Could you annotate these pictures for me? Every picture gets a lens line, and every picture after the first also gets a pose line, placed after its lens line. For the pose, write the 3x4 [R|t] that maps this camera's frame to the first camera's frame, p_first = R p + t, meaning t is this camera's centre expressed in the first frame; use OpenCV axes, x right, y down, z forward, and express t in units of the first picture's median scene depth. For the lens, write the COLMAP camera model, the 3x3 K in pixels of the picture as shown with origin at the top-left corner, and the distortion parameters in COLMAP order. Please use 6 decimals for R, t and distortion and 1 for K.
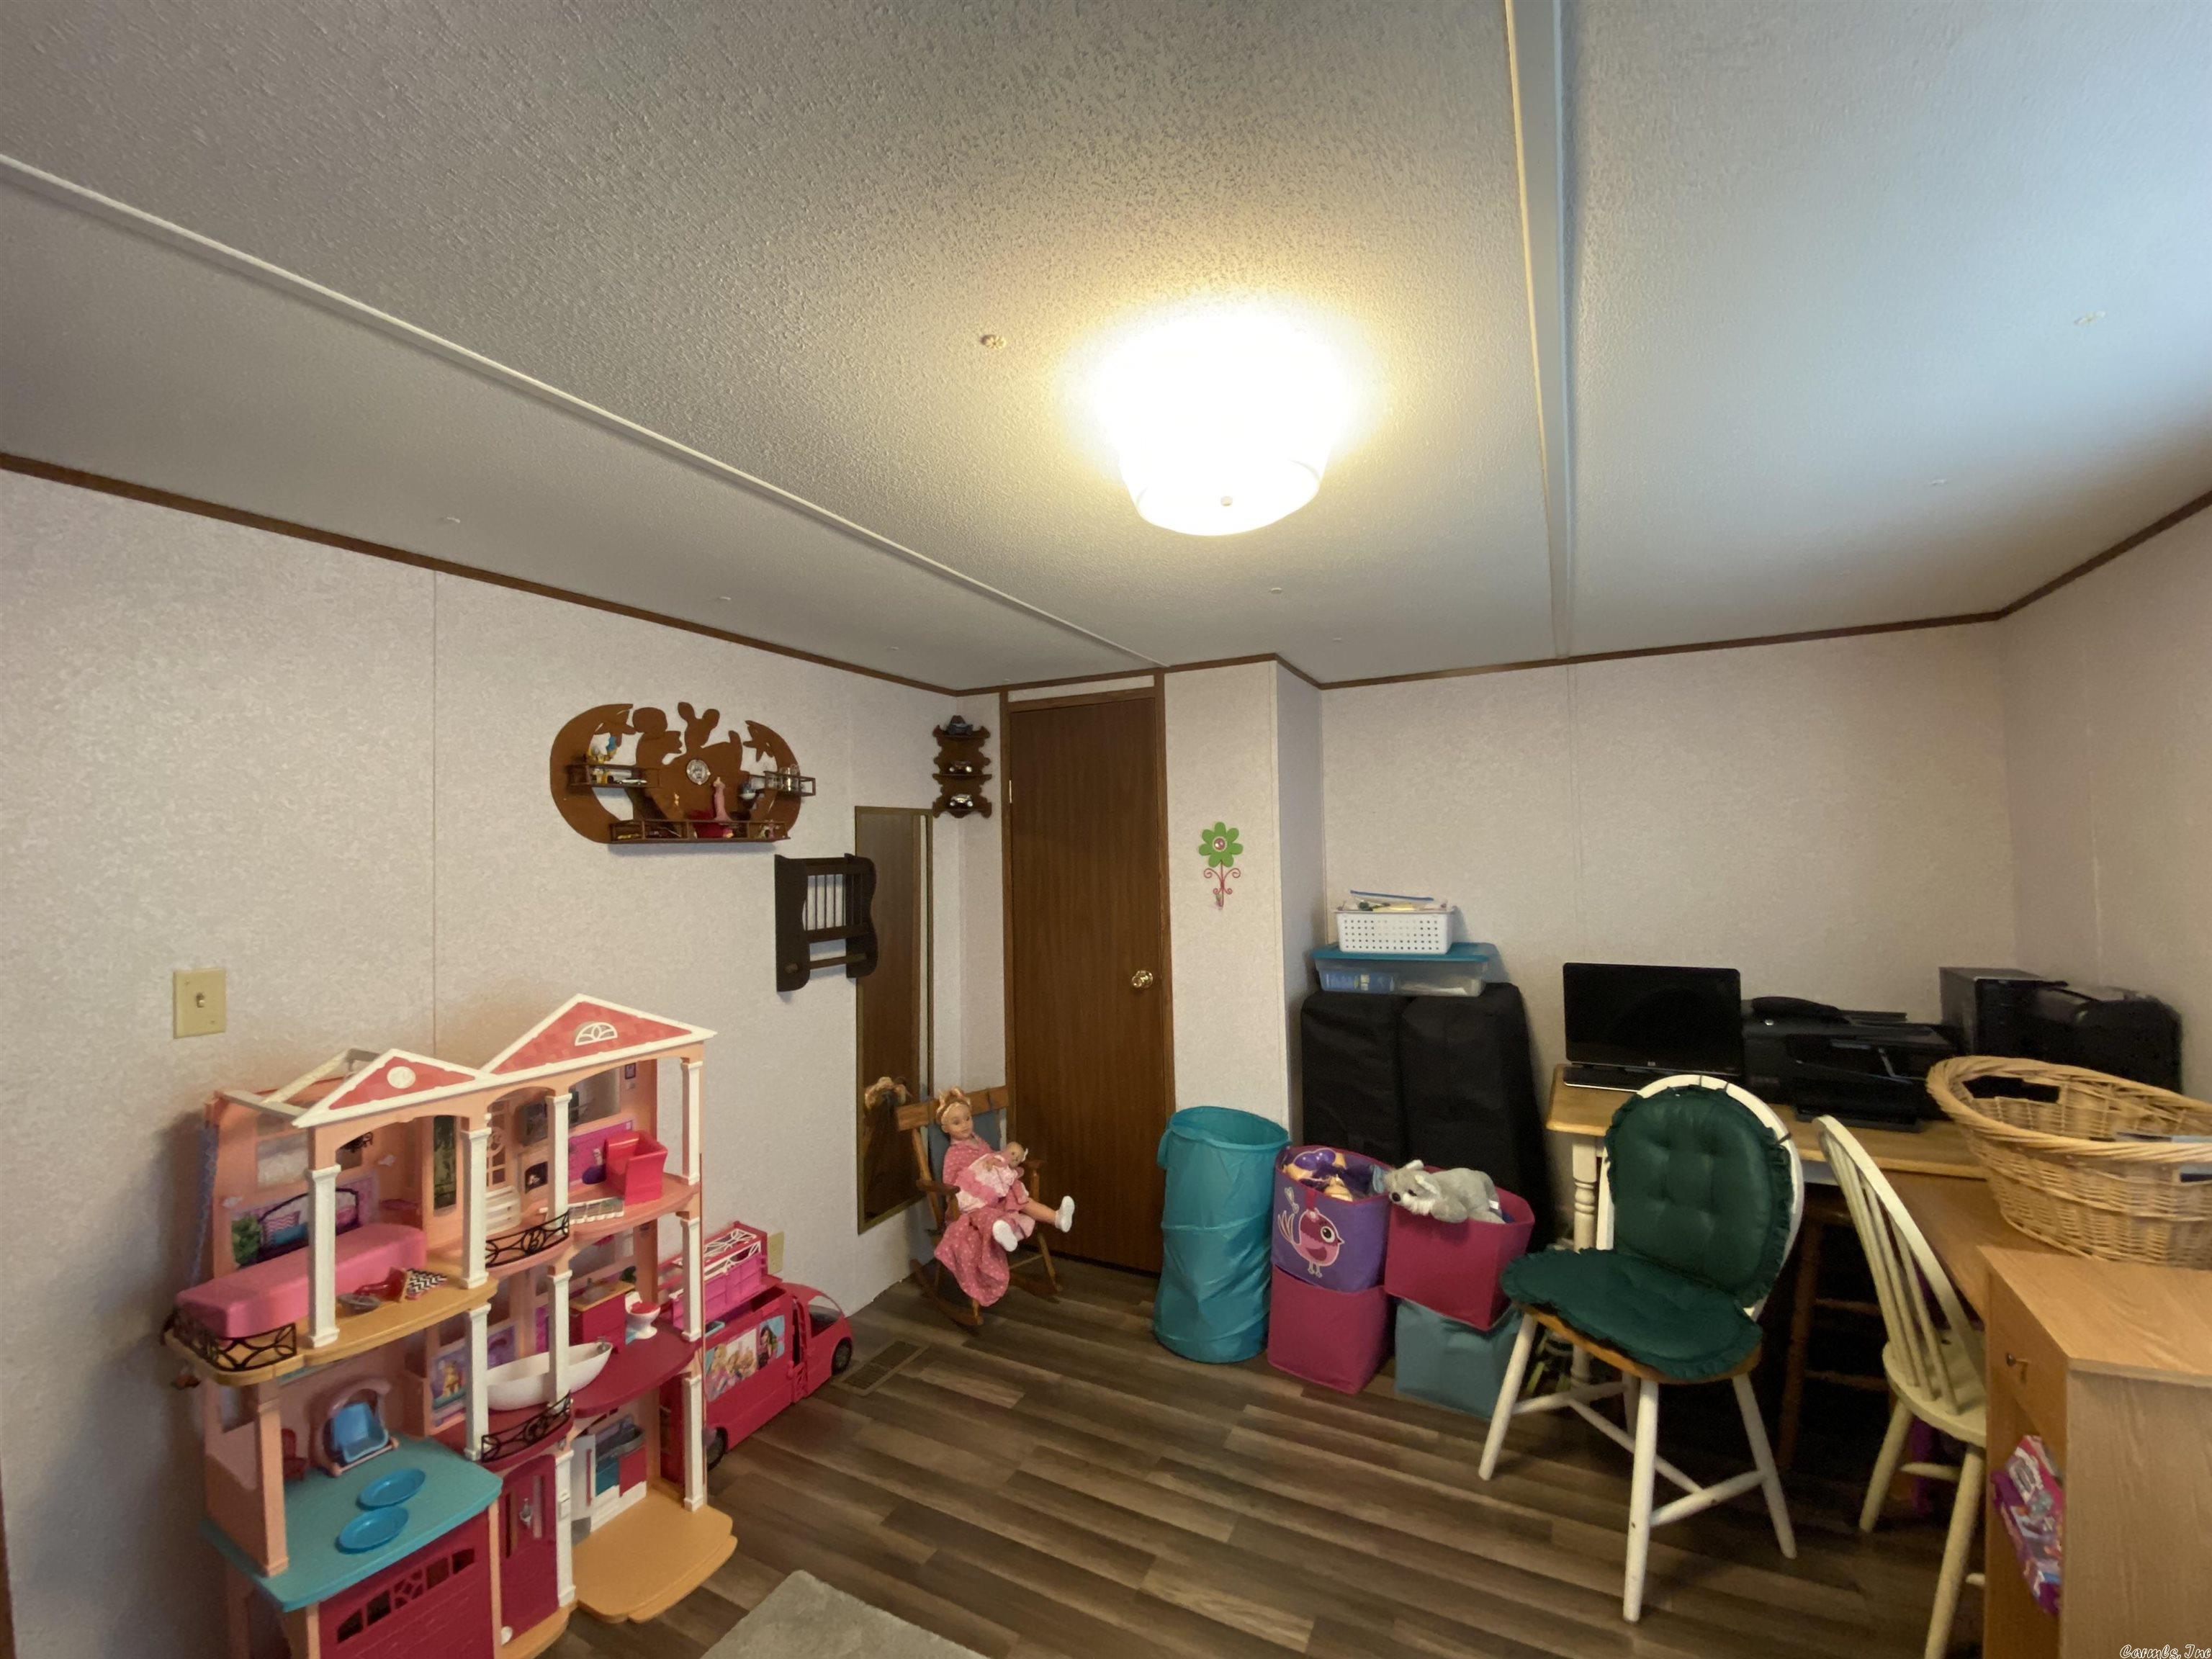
lens RADIAL K [[892.4, 0, 1105.0], [0, 892.4, 818.5], [0, 0, 1]] dist [-0.002474, -0.010411]
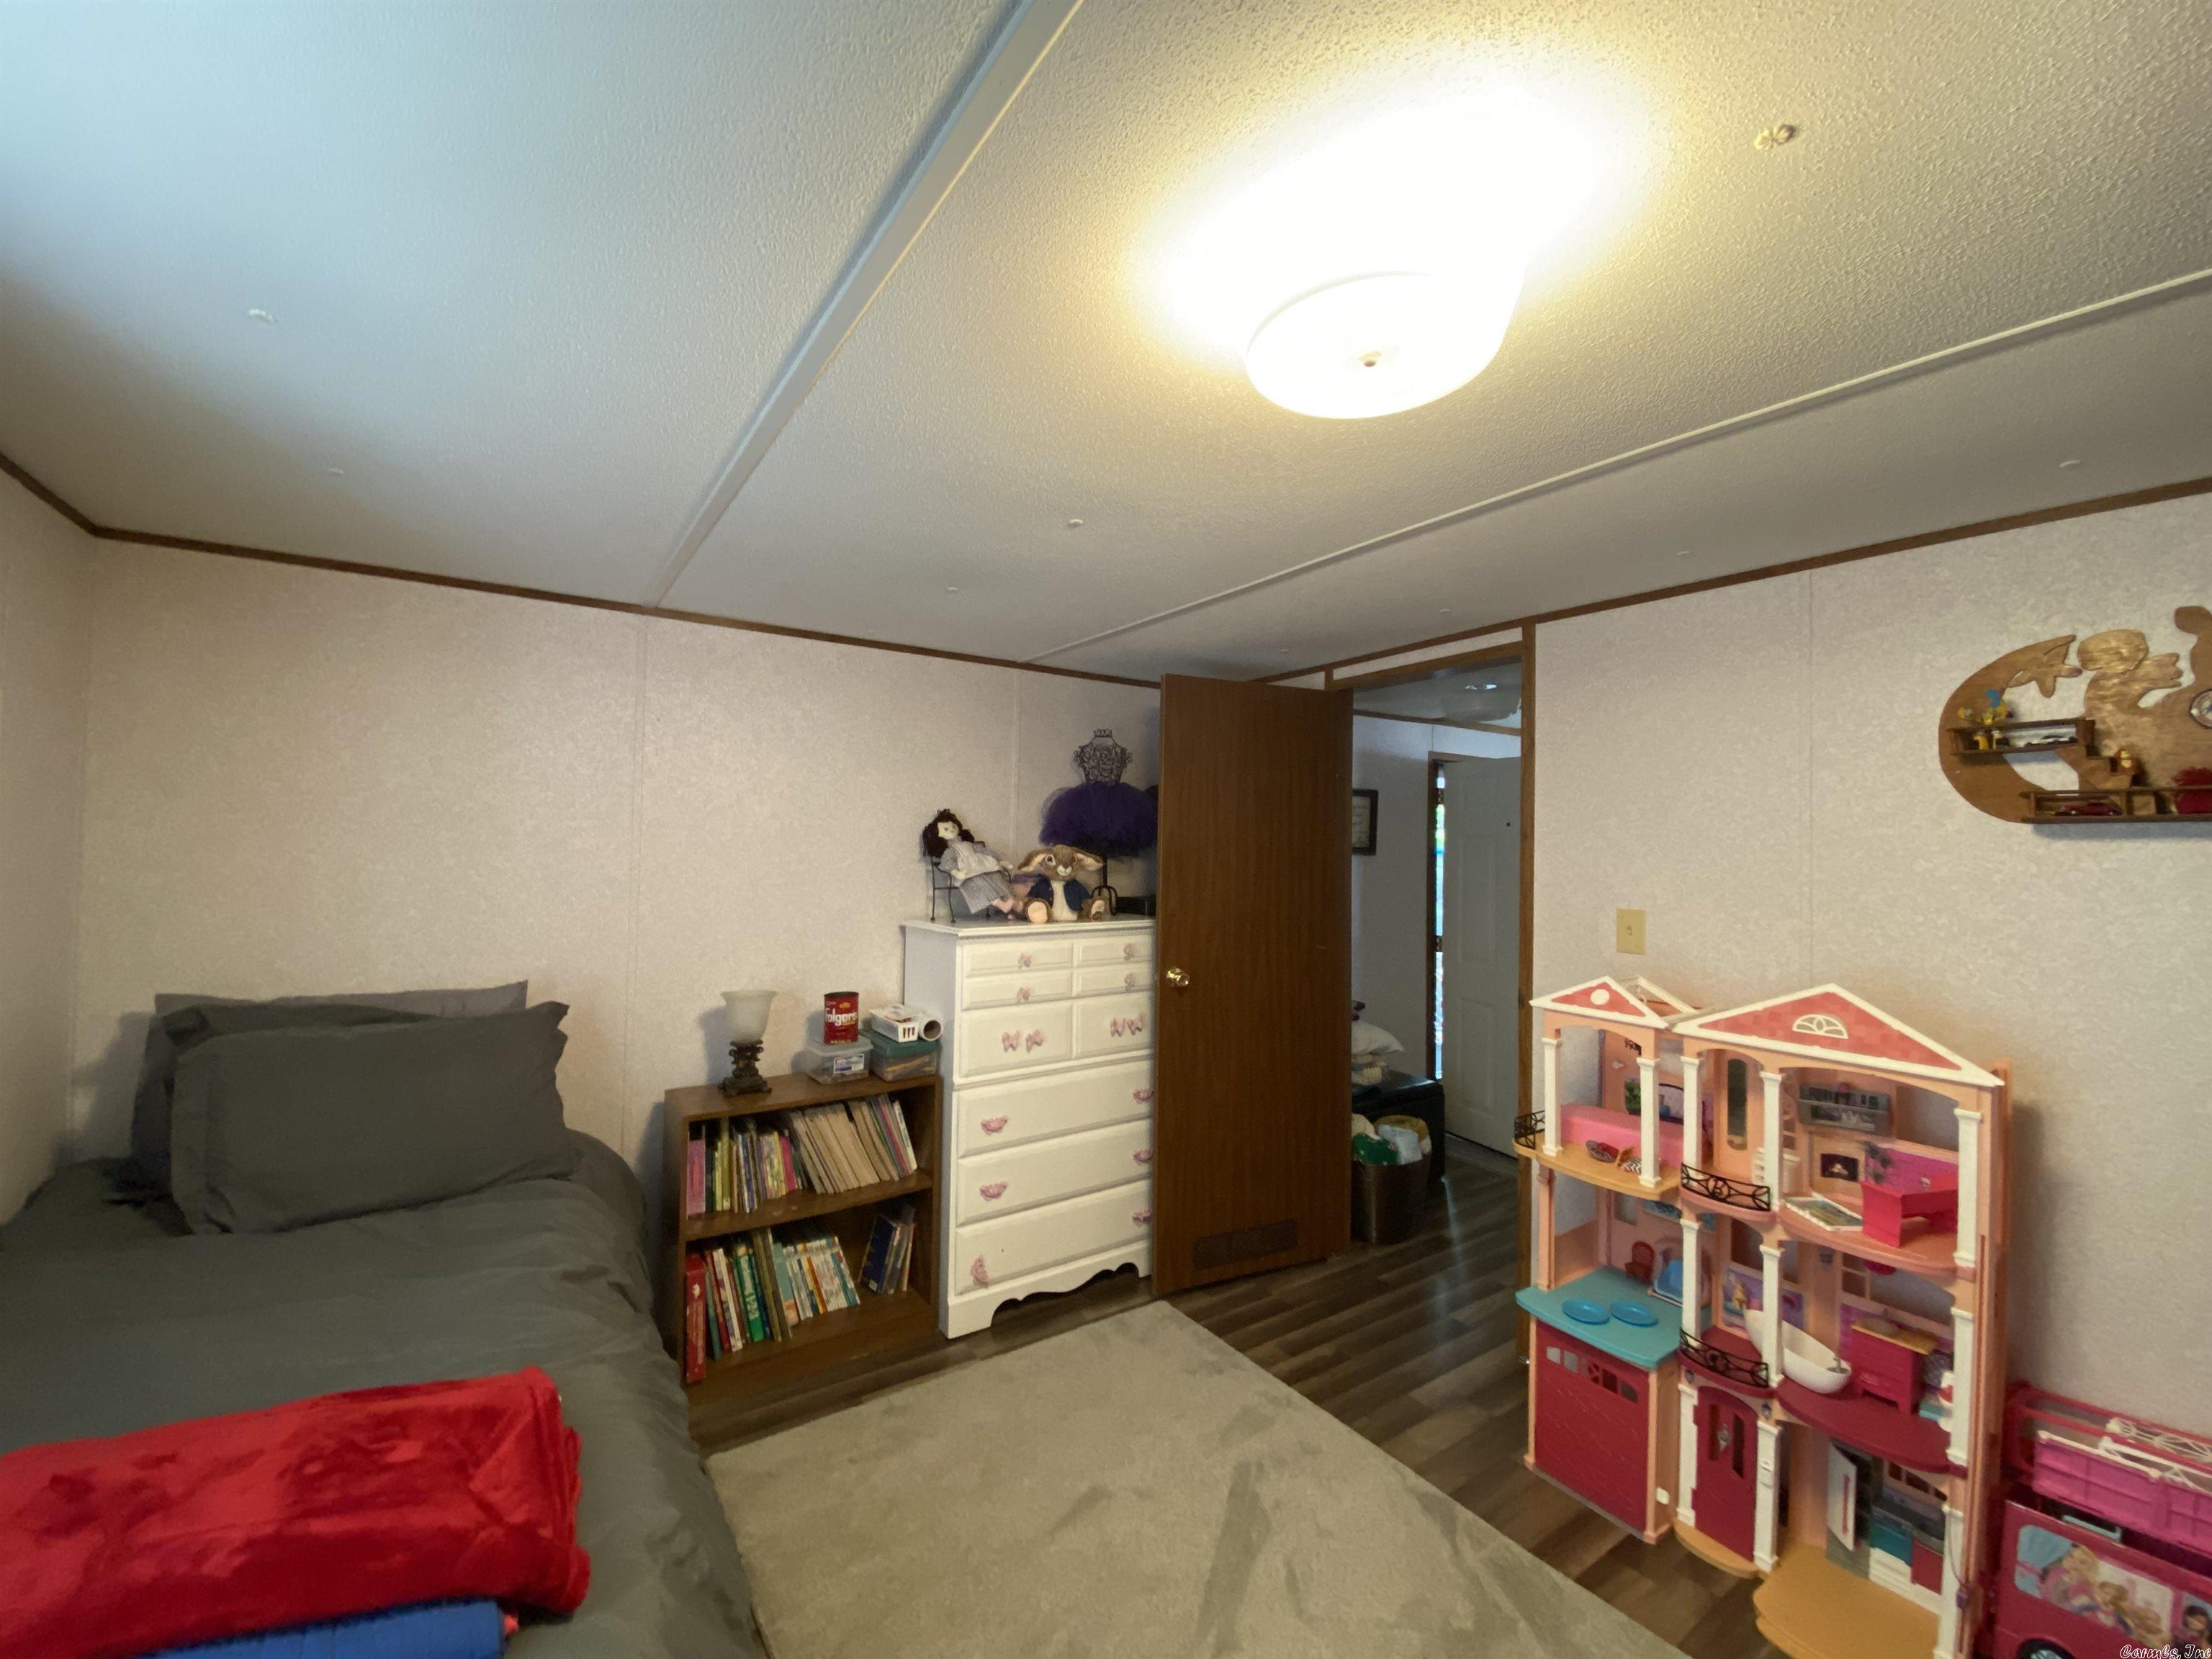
lens RADIAL K [[892.4, 0, 1105.0], [0, 892.4, 818.5], [0, 0, 1]] dist [-0.002474, -0.010411]
pose [[-0.478833, -0.008301, -0.877867, 0.722524], [0.026699, 0.999355, -0.024012, 0.029222], [0.877500, -0.034936, -0.478303, 0.935533]]
